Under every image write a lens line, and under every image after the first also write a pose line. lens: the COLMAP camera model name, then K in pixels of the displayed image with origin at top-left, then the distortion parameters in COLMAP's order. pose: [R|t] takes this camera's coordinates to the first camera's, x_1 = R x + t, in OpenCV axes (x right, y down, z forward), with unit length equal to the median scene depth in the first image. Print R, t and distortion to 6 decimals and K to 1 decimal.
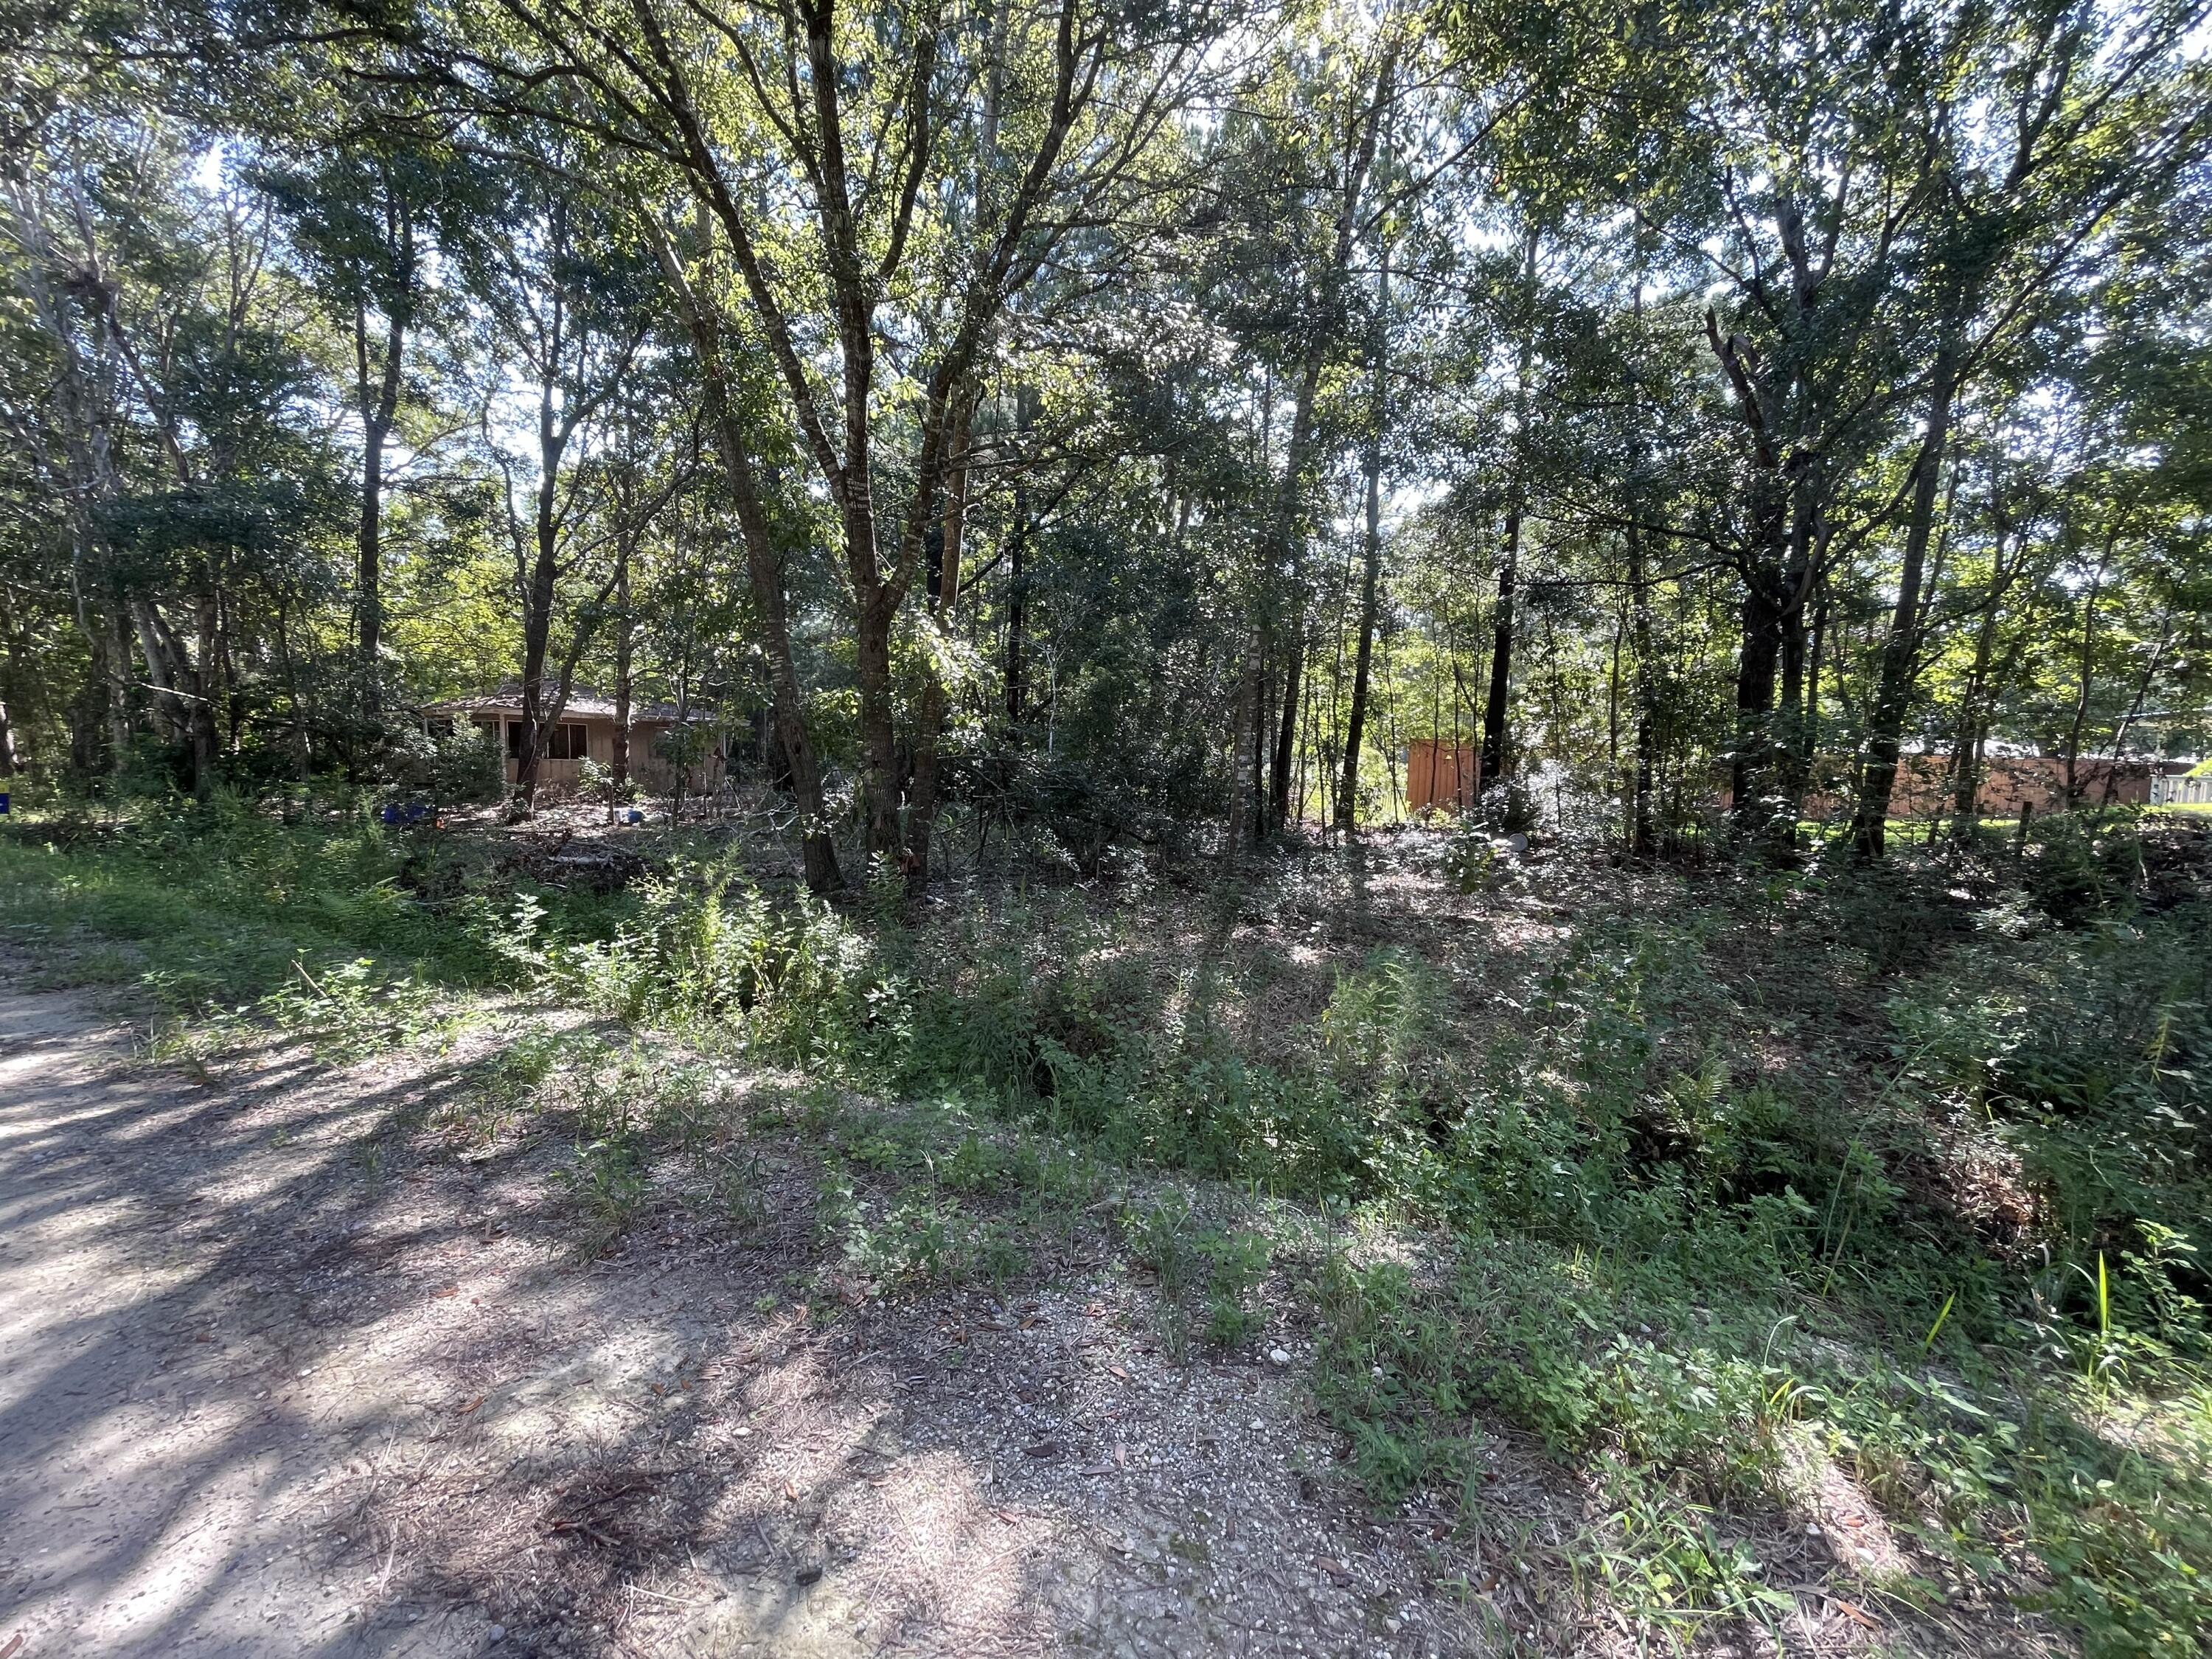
lens RADIAL K [[885.1, 0, 1106.0], [0, 885.1, 829.5], [0, 0, 1]] dist [-0.012681, -0.000553]
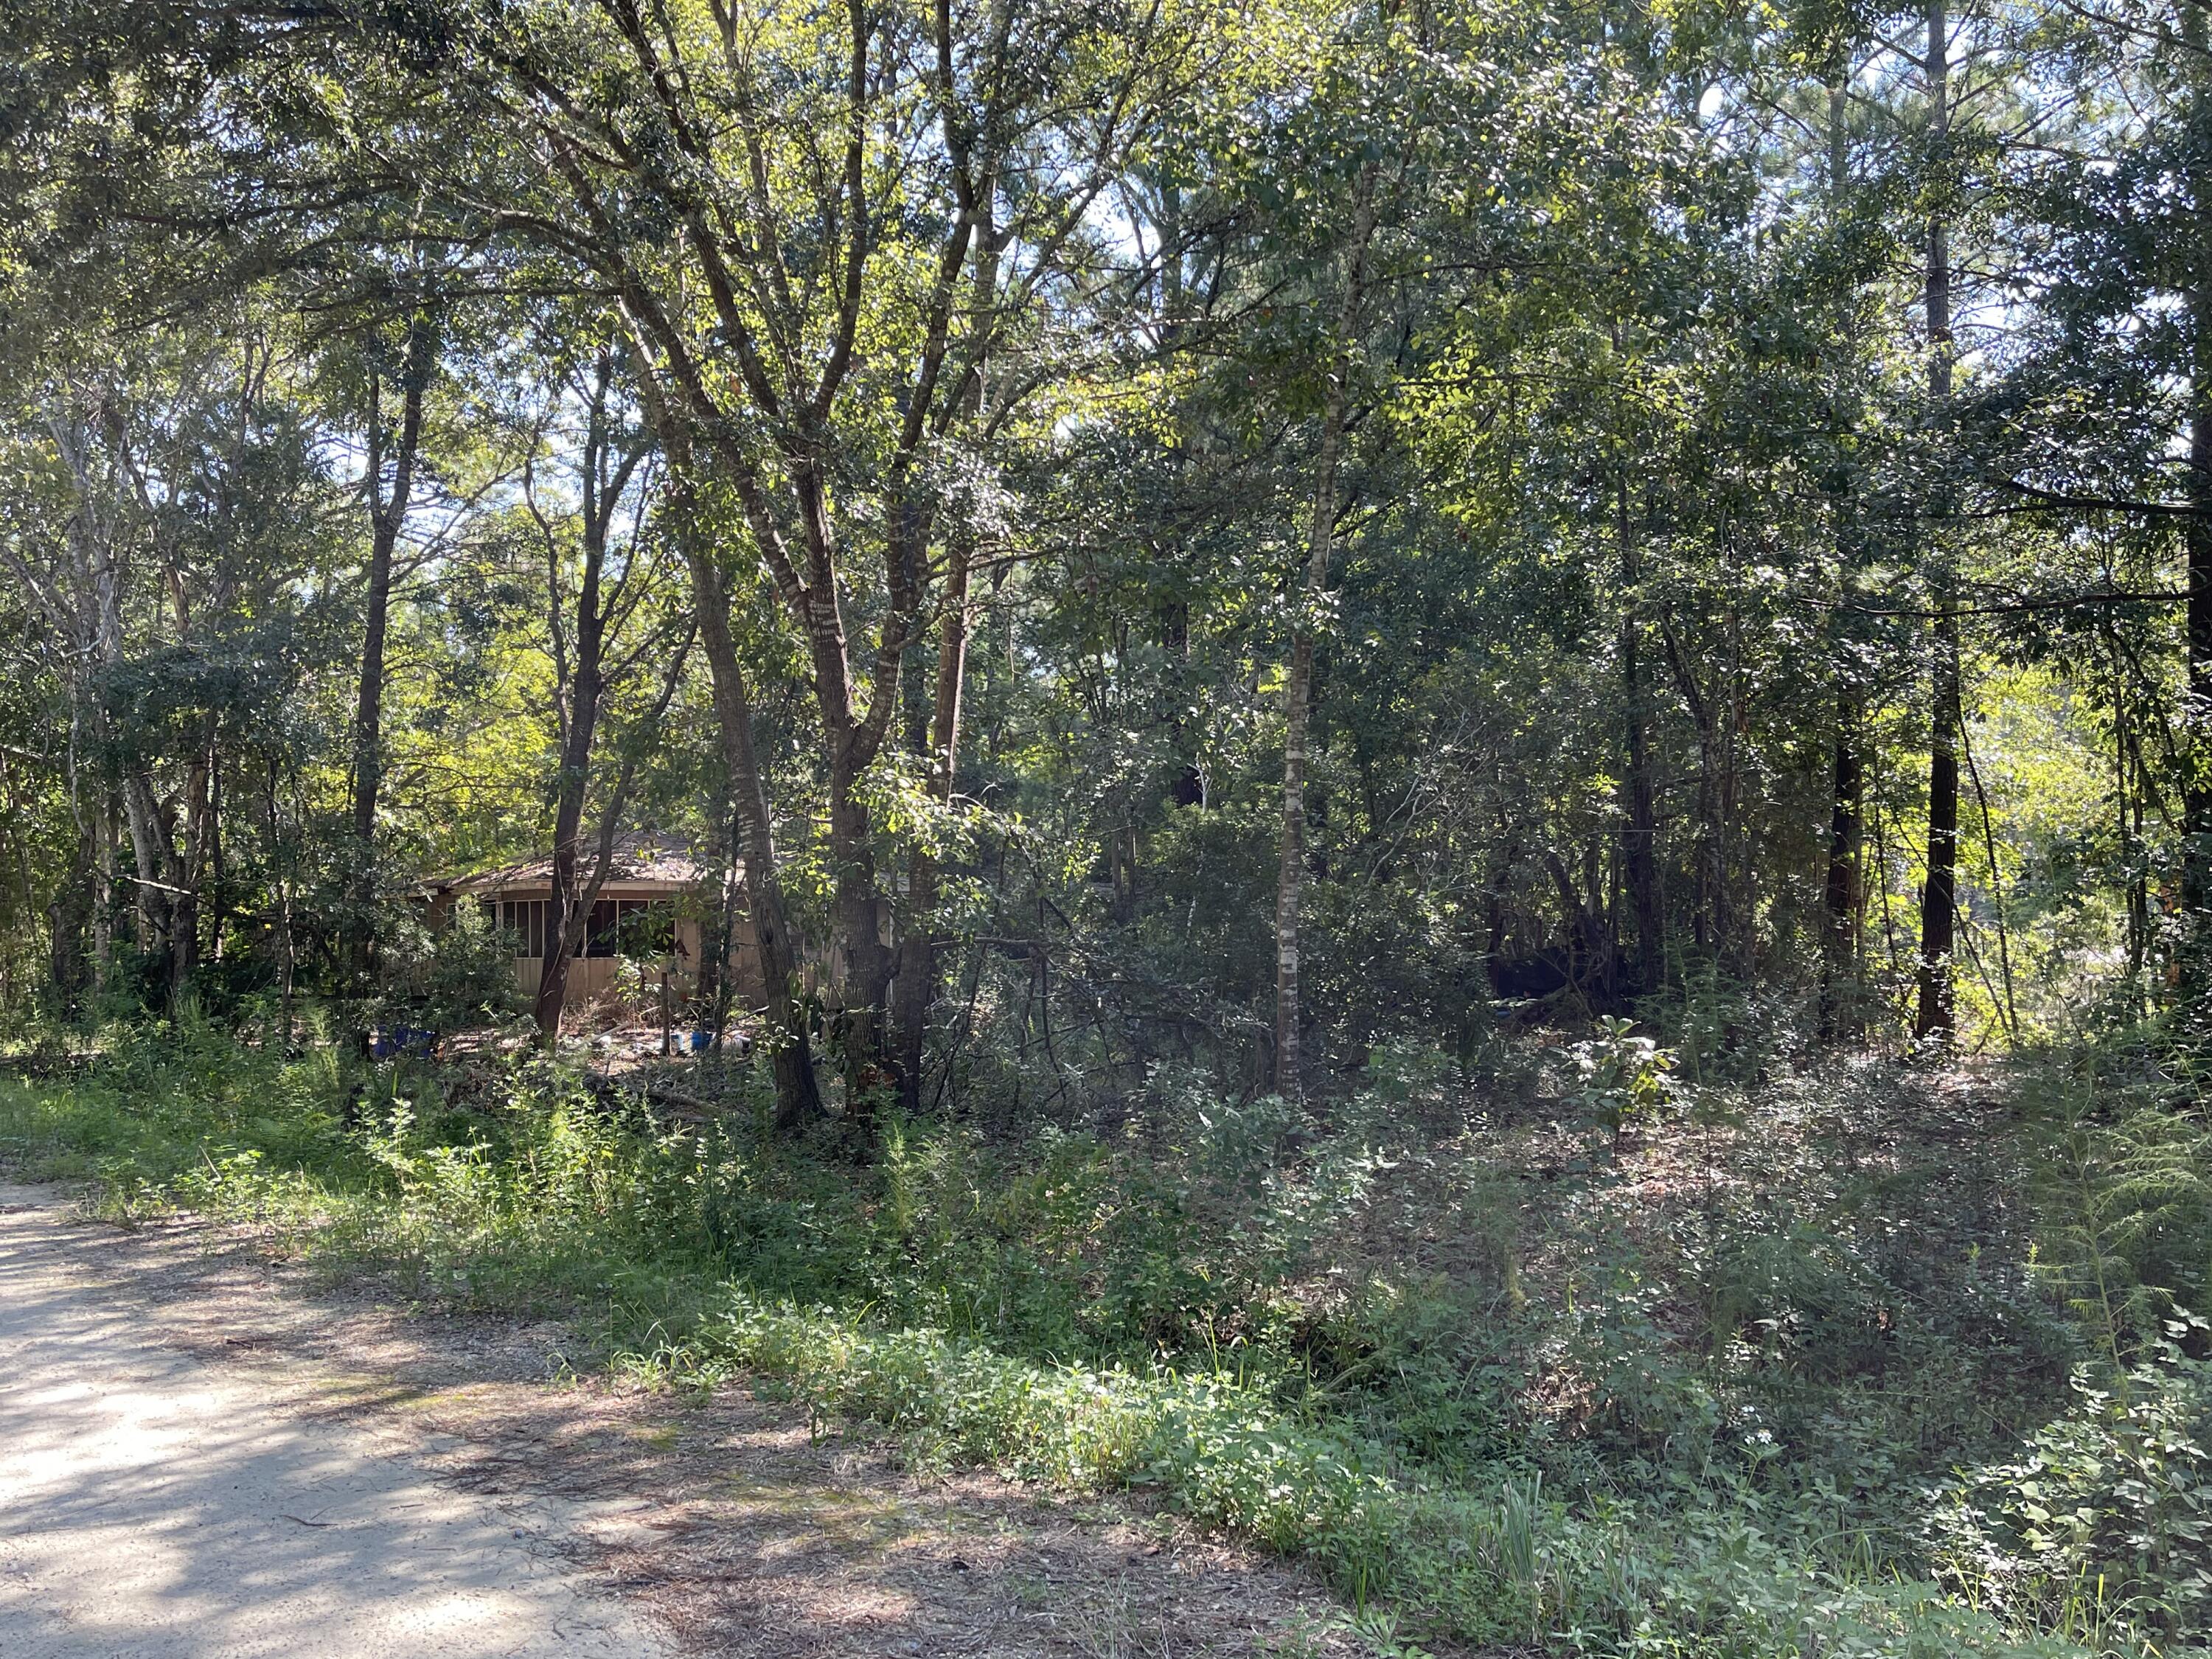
lens RADIAL K [[1970.9, 0, 1106.0], [0, 1970.9, 829.5], [0, 0, 1]] dist [-0.002513, 0.006387]
pose [[0.929522, -0.052058, -0.365074, 0.365256], [0.004506, 0.991515, -0.129914, 0.026116], [0.368740, 0.119113, 0.921869, -0.317663]]
